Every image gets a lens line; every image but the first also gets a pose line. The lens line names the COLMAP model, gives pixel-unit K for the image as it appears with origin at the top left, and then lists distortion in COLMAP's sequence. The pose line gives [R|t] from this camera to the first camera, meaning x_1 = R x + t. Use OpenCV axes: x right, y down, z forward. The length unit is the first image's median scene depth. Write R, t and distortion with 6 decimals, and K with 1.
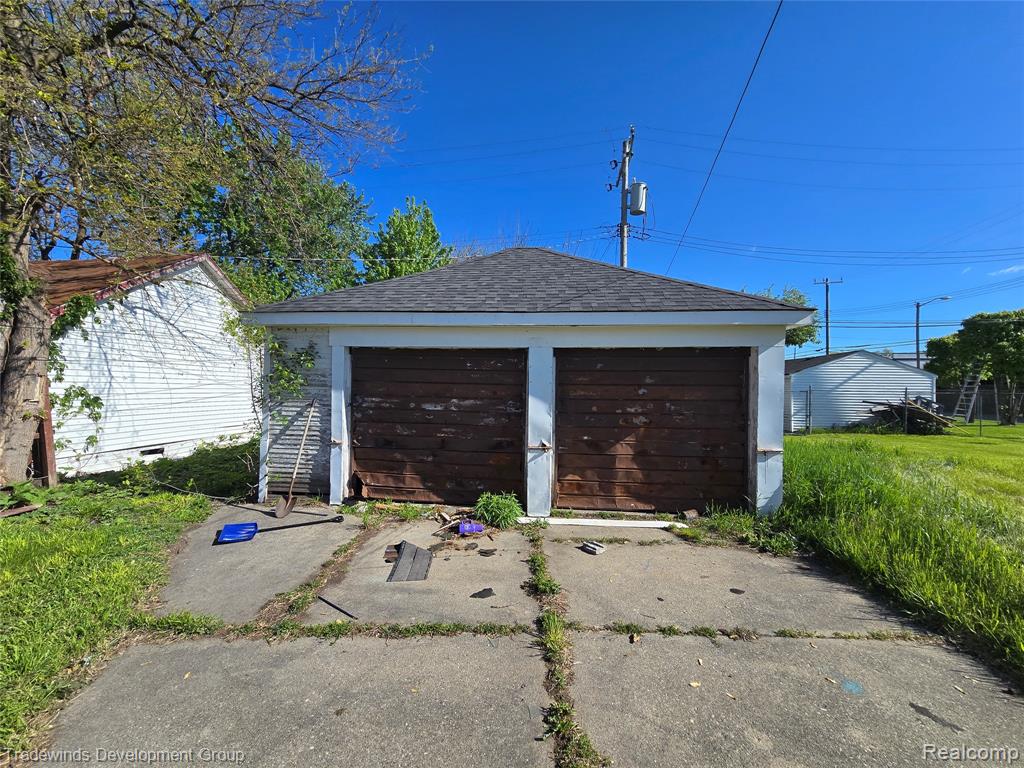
lens RADIAL K [[418.5, 0, 510.9], [0, 418.5, 381.0], [0, 0, 1]] dist [-0.006022, 0.000984]
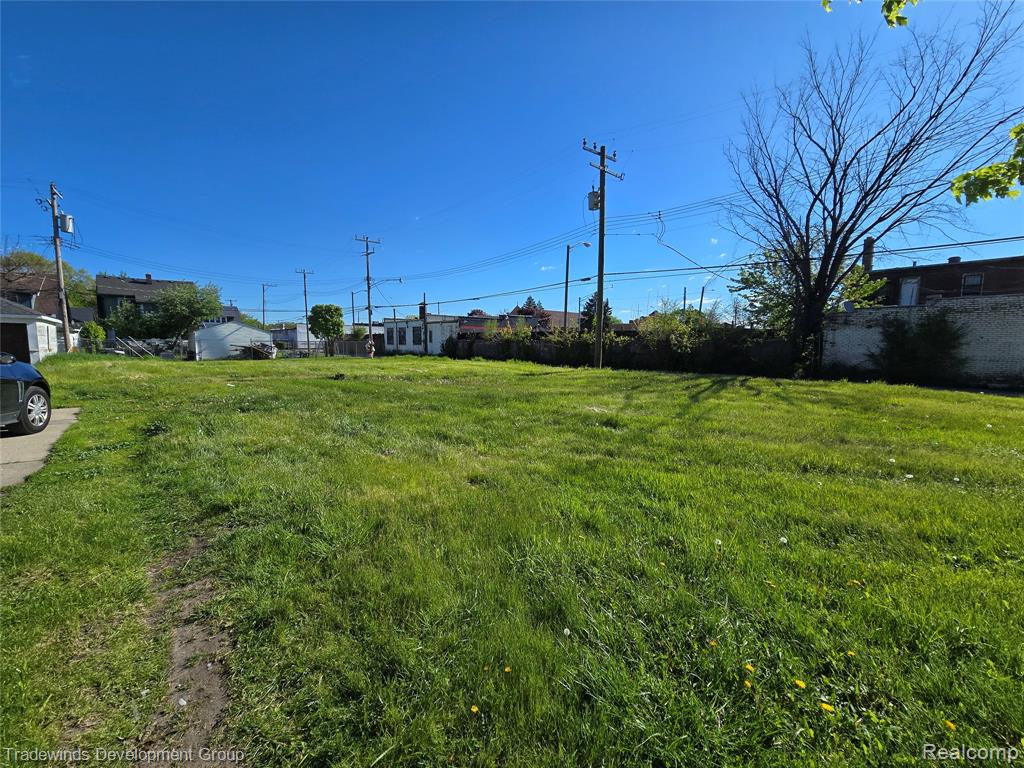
lens RADIAL K [[418.5, 0, 516.1], [0, 418.5, 384.9], [0, 0, 1]] dist [-0.006022, 0.000984]
pose [[0.661967, -0.074959, 0.745776, 0.649150], [-0.007674, 0.994257, 0.106746, 0.039694], [-0.749494, -0.076385, 0.657590, -4.674229]]
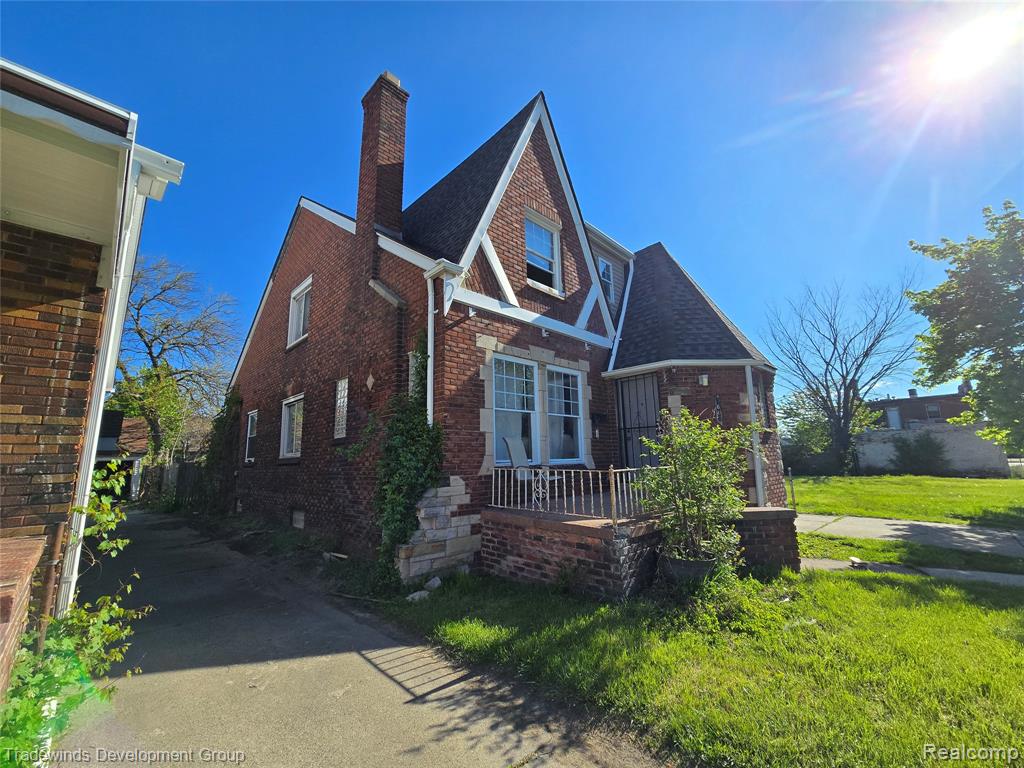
lens RADIAL K [[418.5, 0, 513.2], [0, 418.5, 386.8], [0, 0, 1]] dist [-0.006022, 0.000984]
pose [[0.627960, 0.116887, 0.769417, -2.370538], [0.025071, 0.985105, -0.170116, -0.004418], [-0.777841, 0.126116, 0.615676, -4.207561]]
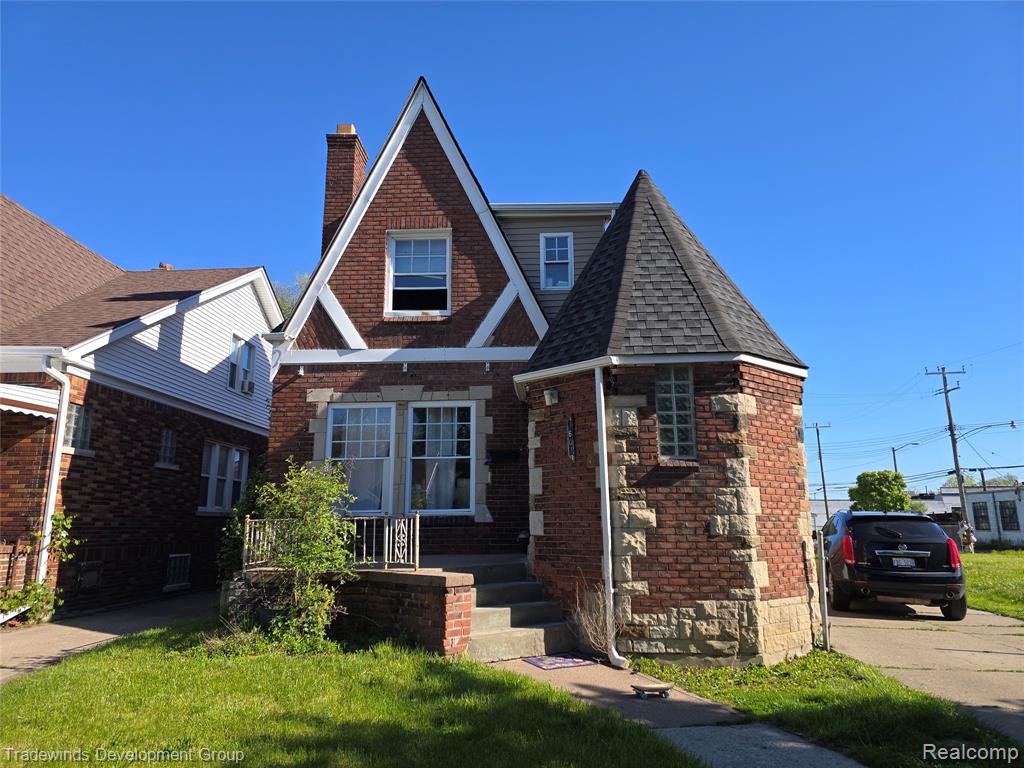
lens RADIAL K [[680.1, 0, 508.7], [0, 680.1, 378.6], [0, 0, 1]] dist [0.055448, -0.035963]
pose [[0.998717, 0.001275, 0.050627, -1.054209], [0.009260, 0.978231, -0.207312, 0.037912], [-0.049790, 0.207515, 0.976964, -5.432679]]
